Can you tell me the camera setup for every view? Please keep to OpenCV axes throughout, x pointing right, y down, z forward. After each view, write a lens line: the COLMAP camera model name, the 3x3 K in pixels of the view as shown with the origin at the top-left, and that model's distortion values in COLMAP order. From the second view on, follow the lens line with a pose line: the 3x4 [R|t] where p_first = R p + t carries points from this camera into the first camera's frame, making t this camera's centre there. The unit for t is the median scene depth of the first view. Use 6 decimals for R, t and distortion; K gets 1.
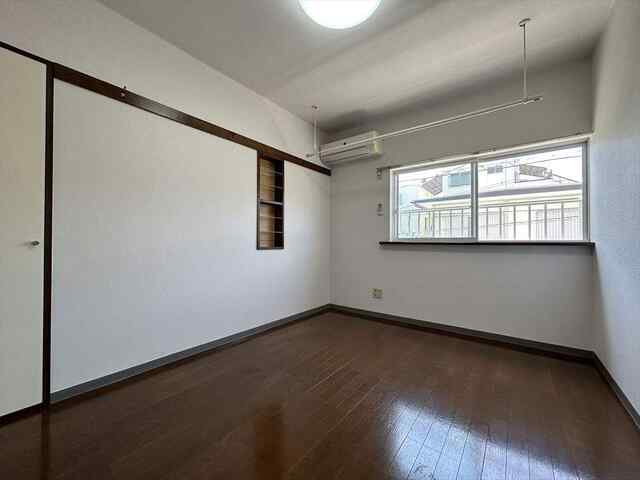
lens RADIAL K [[256.6, 0, 320.0], [0, 256.6, 240.0], [0, 0, 1]] dist [0.000433, 0.000117]
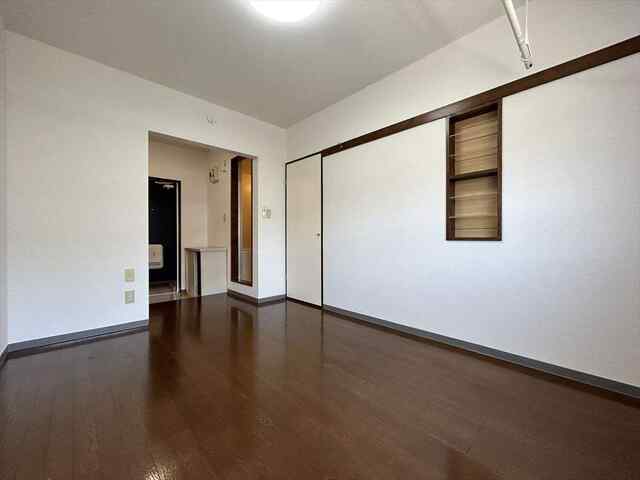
lens RADIAL K [[256.6, 0, 320.0], [0, 256.6, 240.0], [0, 0, 1]] dist [0.000433, 0.000117]
pose [[-0.159125, 0.006759, -0.987235, 0.600763], [0.010955, 0.999927, 0.005080, 0.026878], [0.987198, -0.010007, -0.159187, 0.721756]]
